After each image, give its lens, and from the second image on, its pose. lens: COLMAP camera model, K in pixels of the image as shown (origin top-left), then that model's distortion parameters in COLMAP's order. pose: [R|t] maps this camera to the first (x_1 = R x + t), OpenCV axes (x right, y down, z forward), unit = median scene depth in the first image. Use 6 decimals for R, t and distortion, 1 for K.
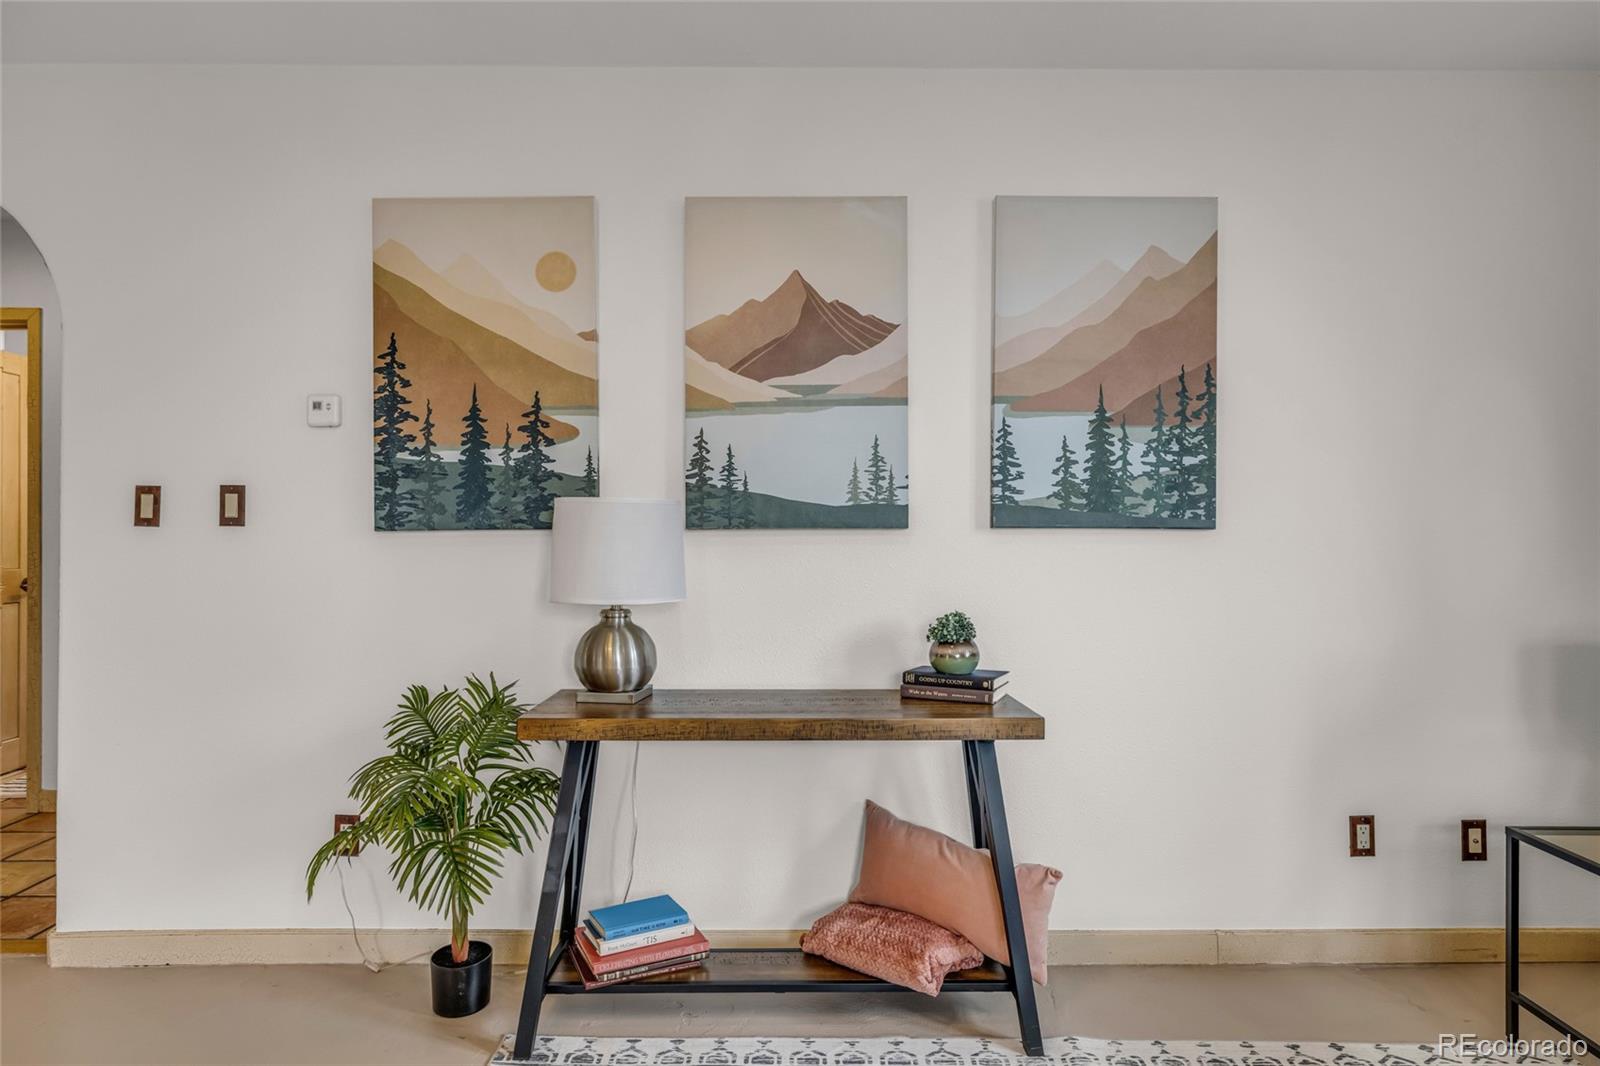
lens RADIAL K [[879.3, 0, 797.2], [0, 879.3, 523.1], [0, 0, 1]] dist [0.000259, 0.001041]
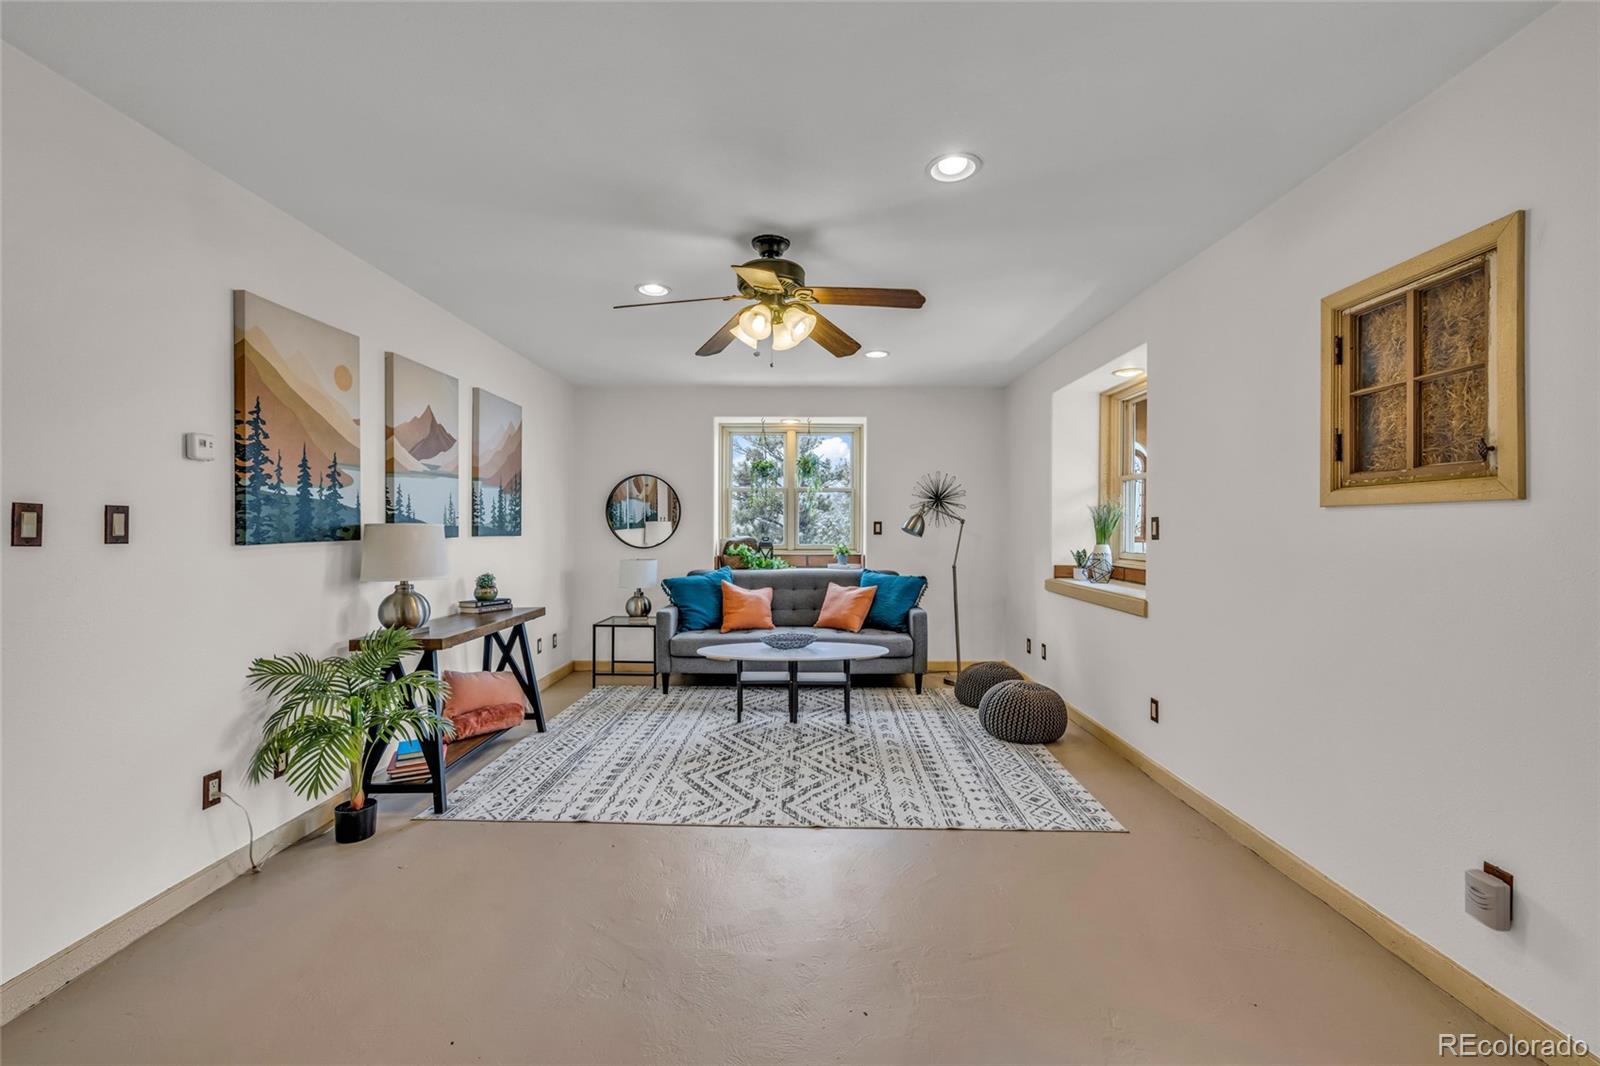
lens RADIAL K [[664.6, 0, 796.3], [0, 664.6, 533.3], [0, 0, 1]] dist [-0.006026, 0.001358]
pose [[0.020498, -0.008543, 0.999753, -1.449858], [-0.005502, 0.999947, 0.008658, -0.021264], [-0.999775, -0.005679, 0.020450, 0.157150]]
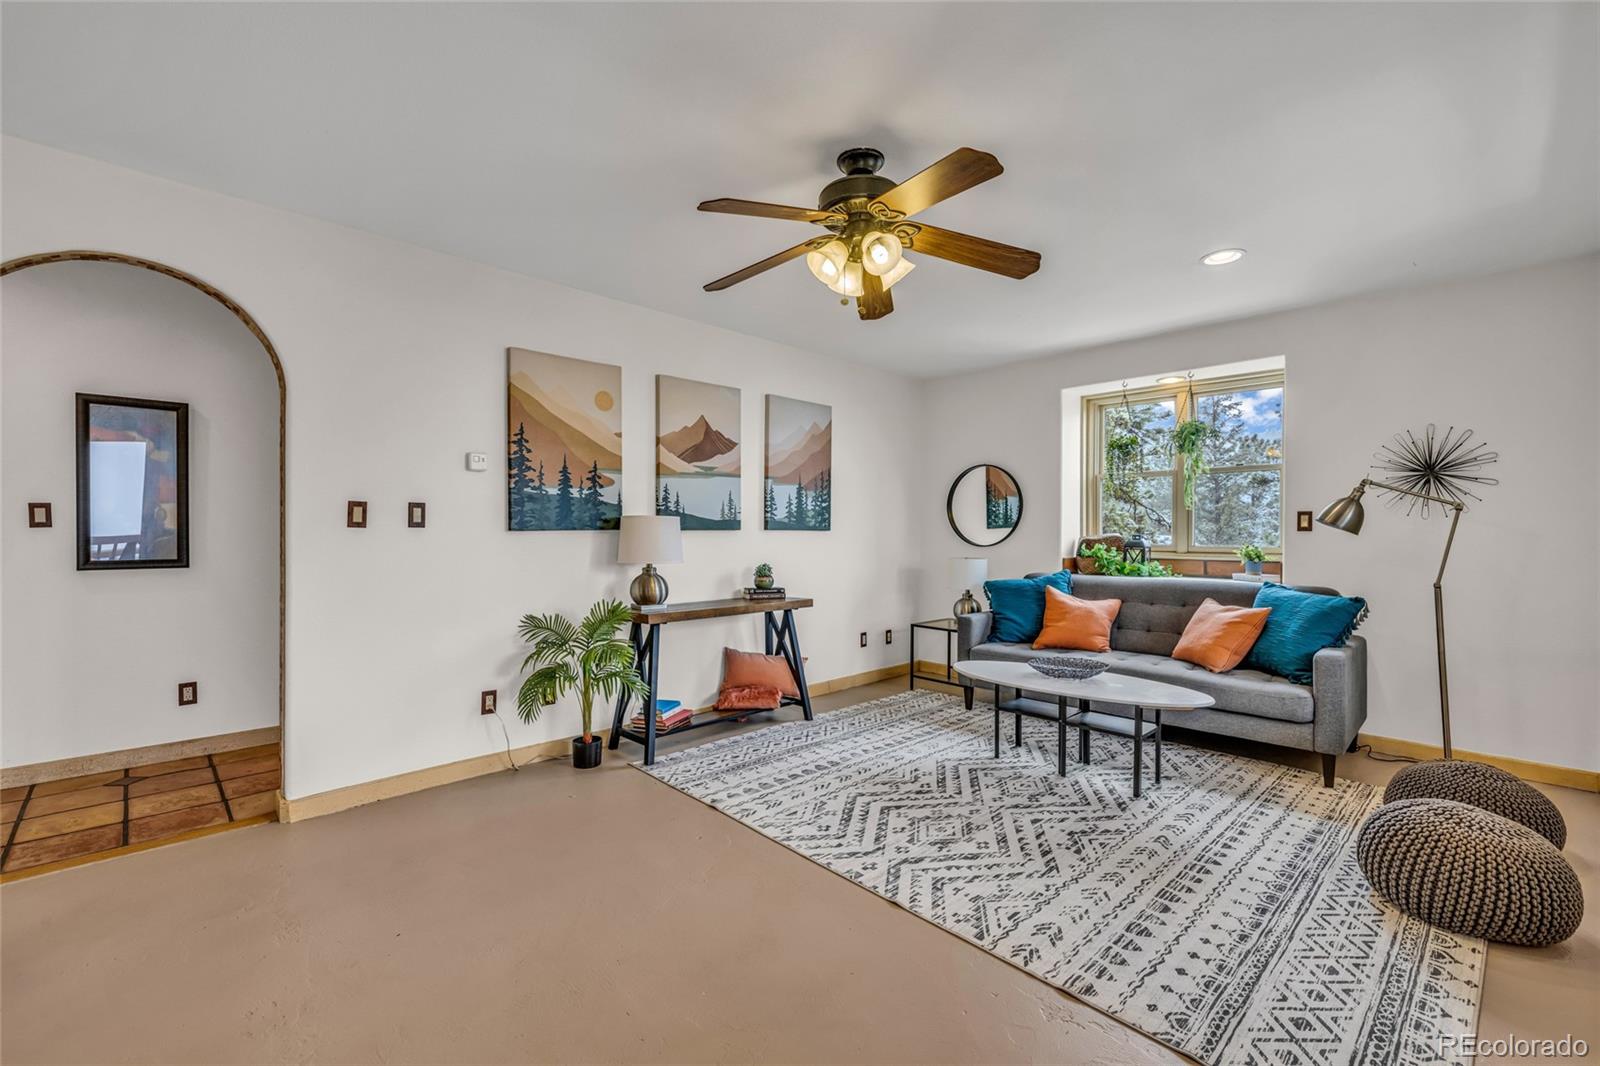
lens RADIAL K [[664.6, 0, 798.4], [0, 664.6, 537.0], [0, 0, 1]] dist [-0.006026, 0.001358]
pose [[0.723434, -0.004313, 0.690380, -0.995972], [-0.004371, 0.999932, 0.010827, 0.004667], [-0.690379, -0.010851, 0.723366, -0.399673]]
